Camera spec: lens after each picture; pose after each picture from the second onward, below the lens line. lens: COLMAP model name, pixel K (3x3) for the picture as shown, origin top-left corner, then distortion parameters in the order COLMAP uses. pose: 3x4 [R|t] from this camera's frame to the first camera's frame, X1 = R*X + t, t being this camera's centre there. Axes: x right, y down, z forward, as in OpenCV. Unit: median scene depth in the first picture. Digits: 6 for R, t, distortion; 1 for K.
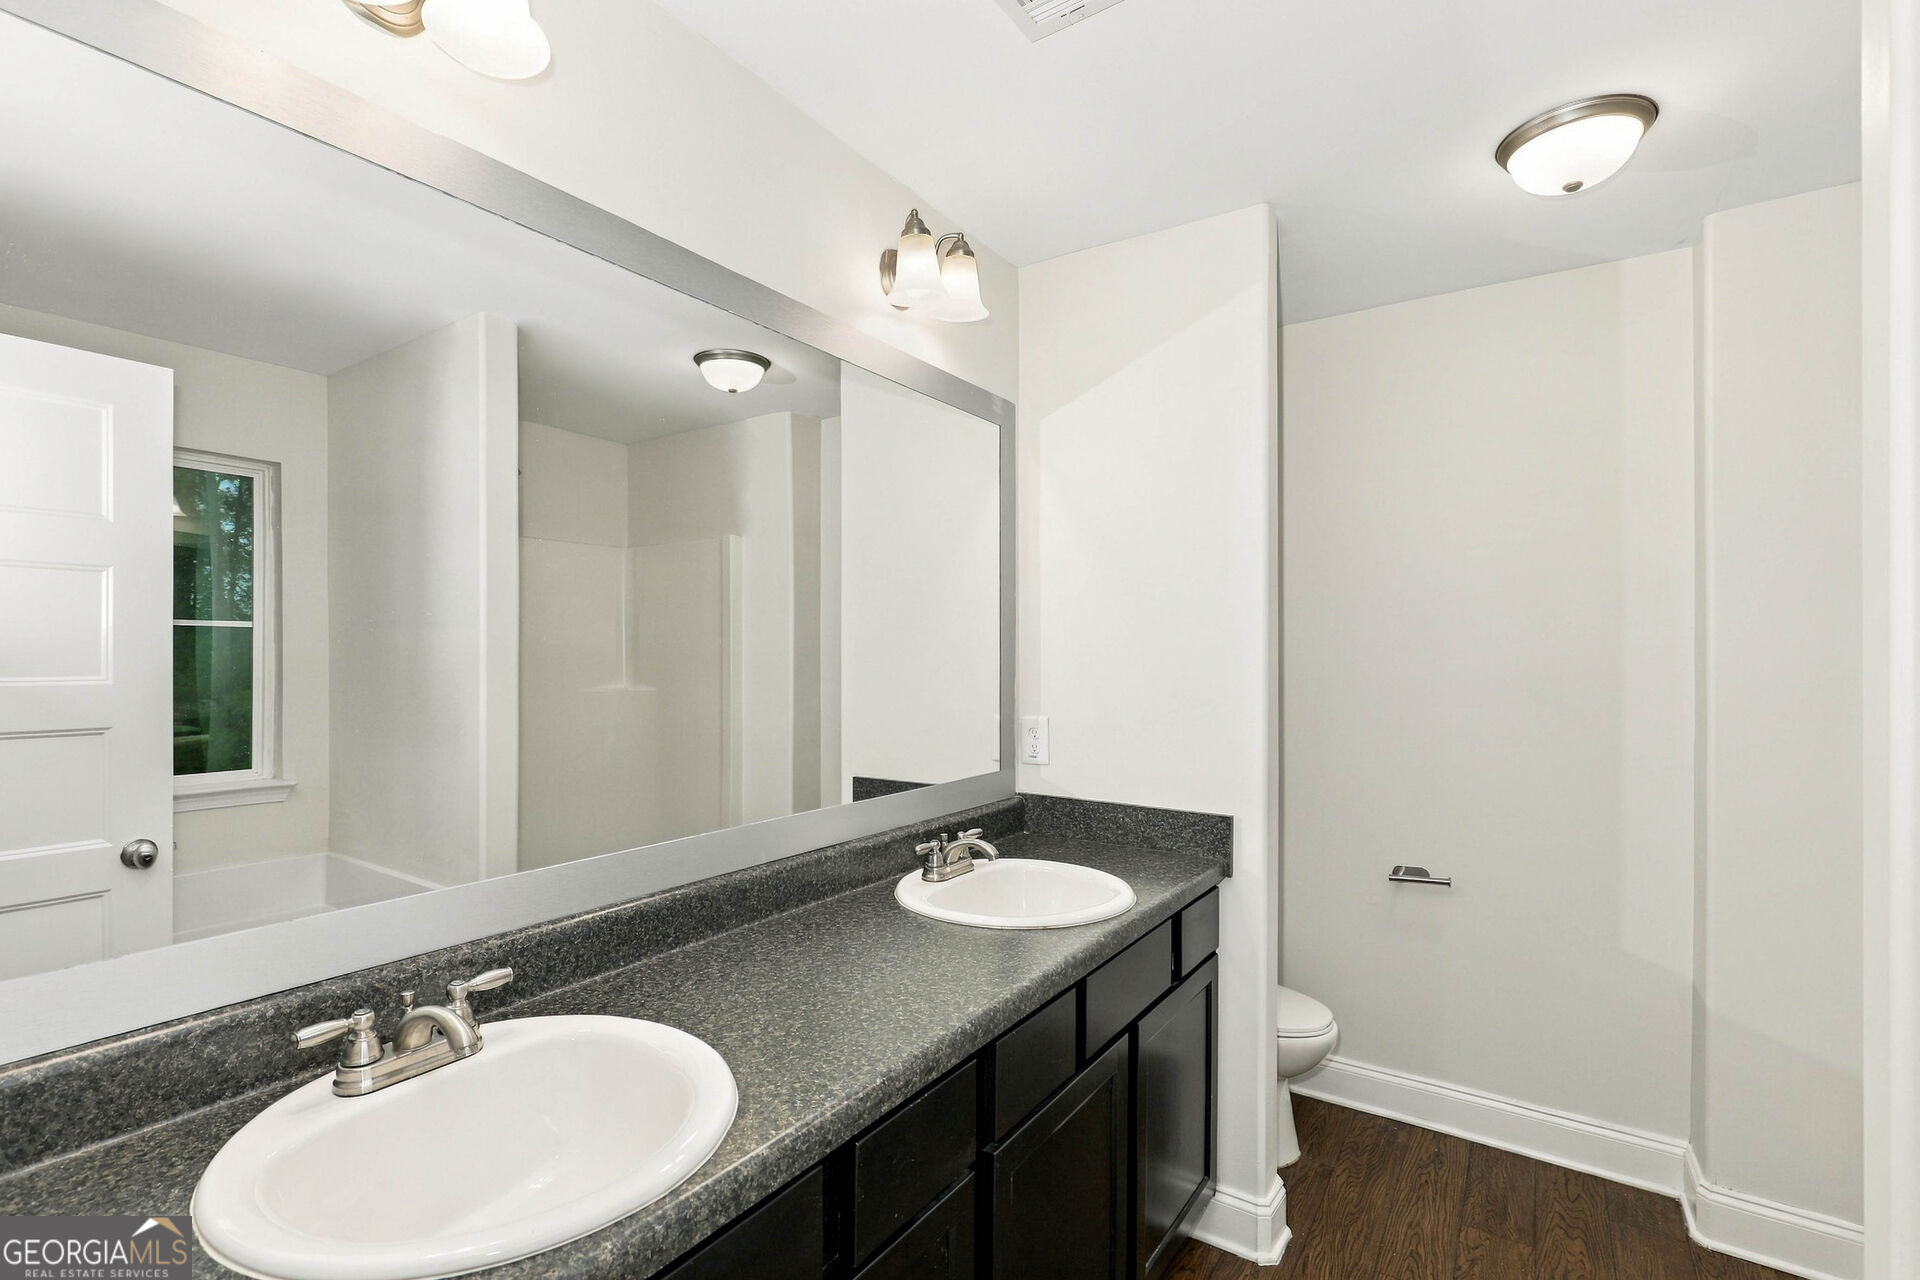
lens RADIAL K [[858.0, 0, 960.0], [0, 858.0, 640.0], [0, 0, 1]] dist [-0.000634, -0.000015]
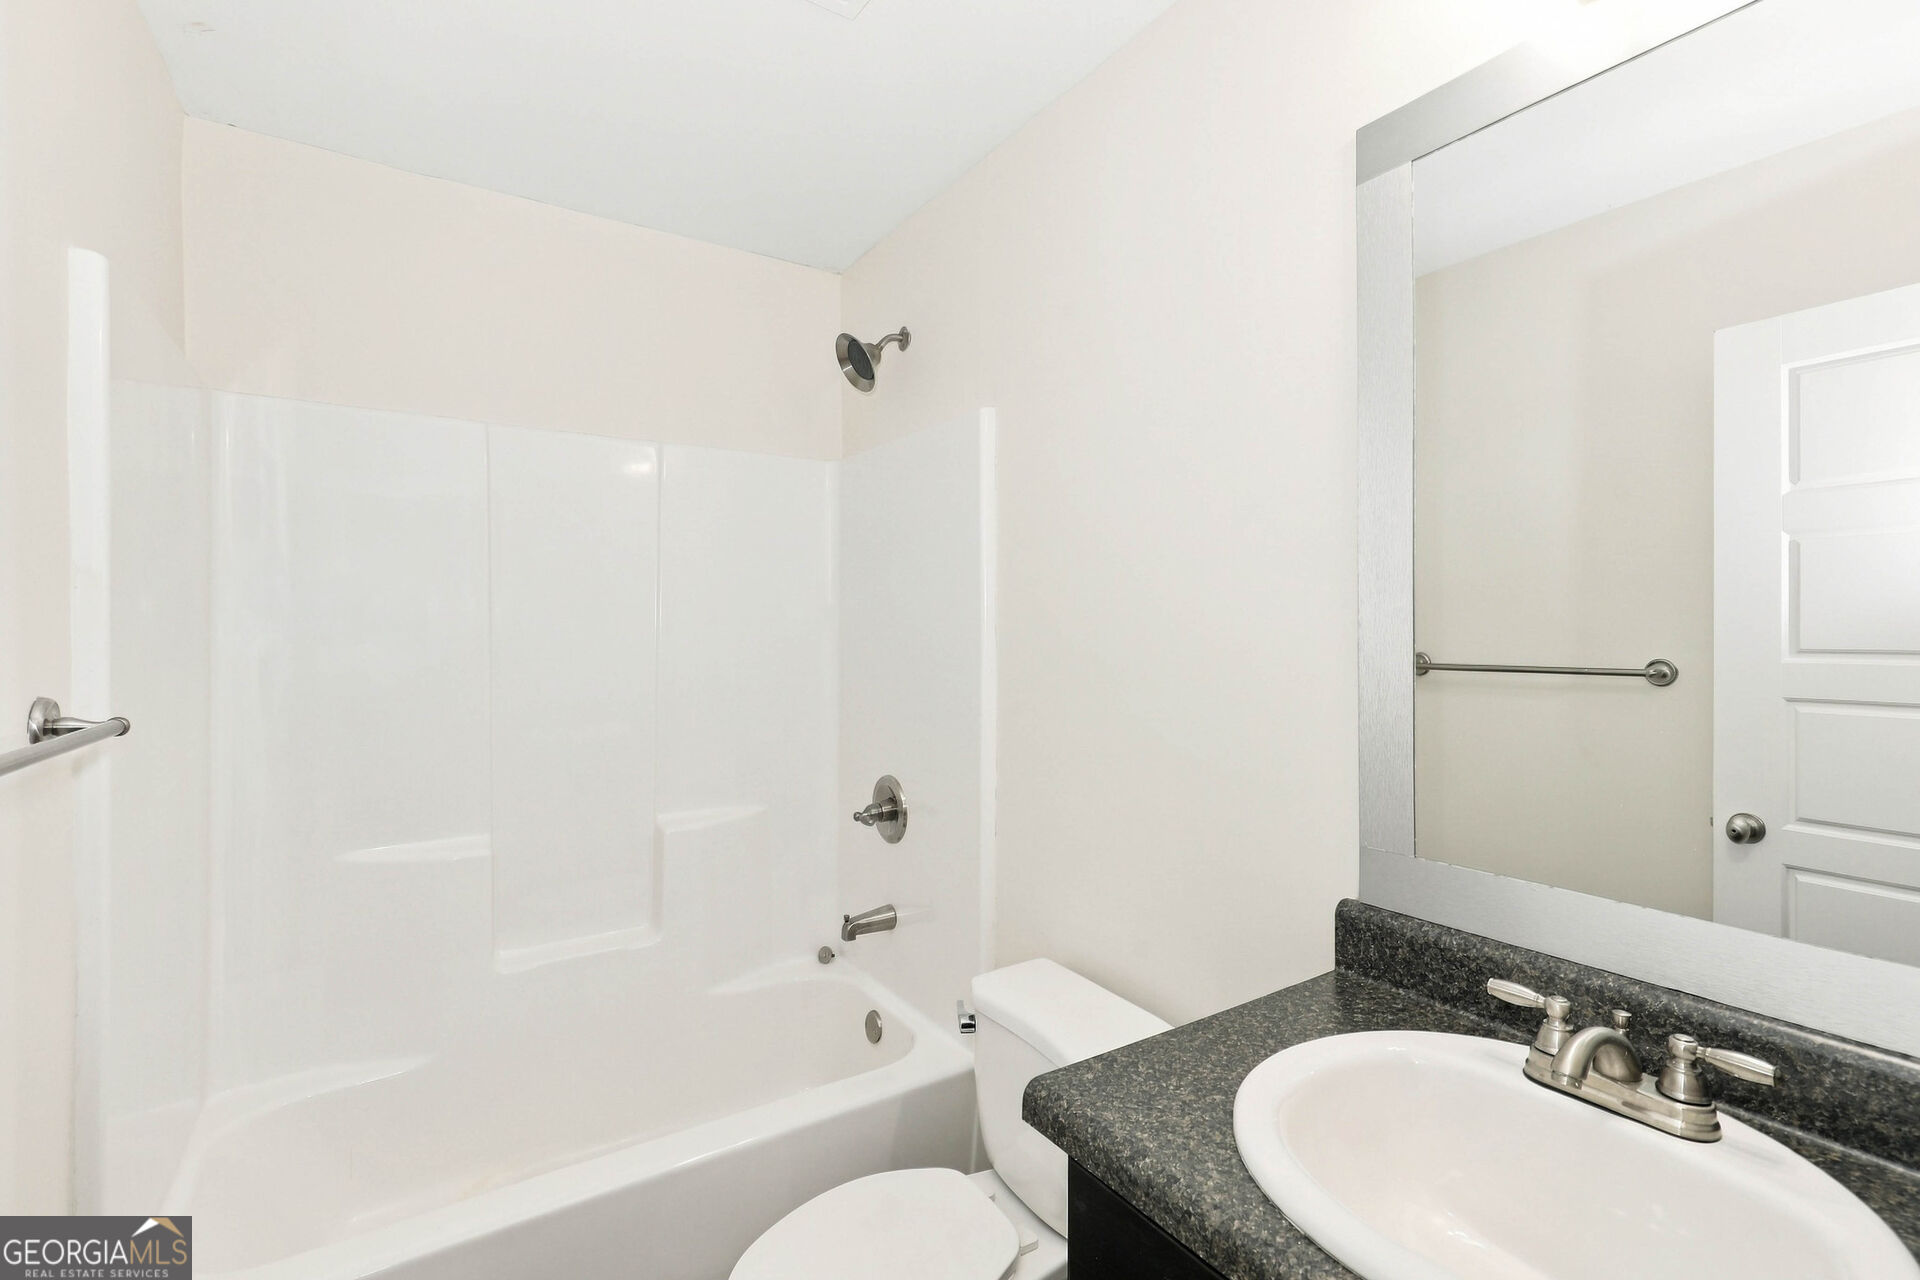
lens RADIAL K [[858.0, 0, 960.0], [0, 858.0, 640.0], [0, 0, 1]] dist [-0.000634, -0.000015]
pose [[-0.368916, -0.003948, -0.929454, 0.393502], [0.000503, 0.999990, -0.004447, 0.034218], [0.929463, -0.002108, -0.368910, 0.661259]]
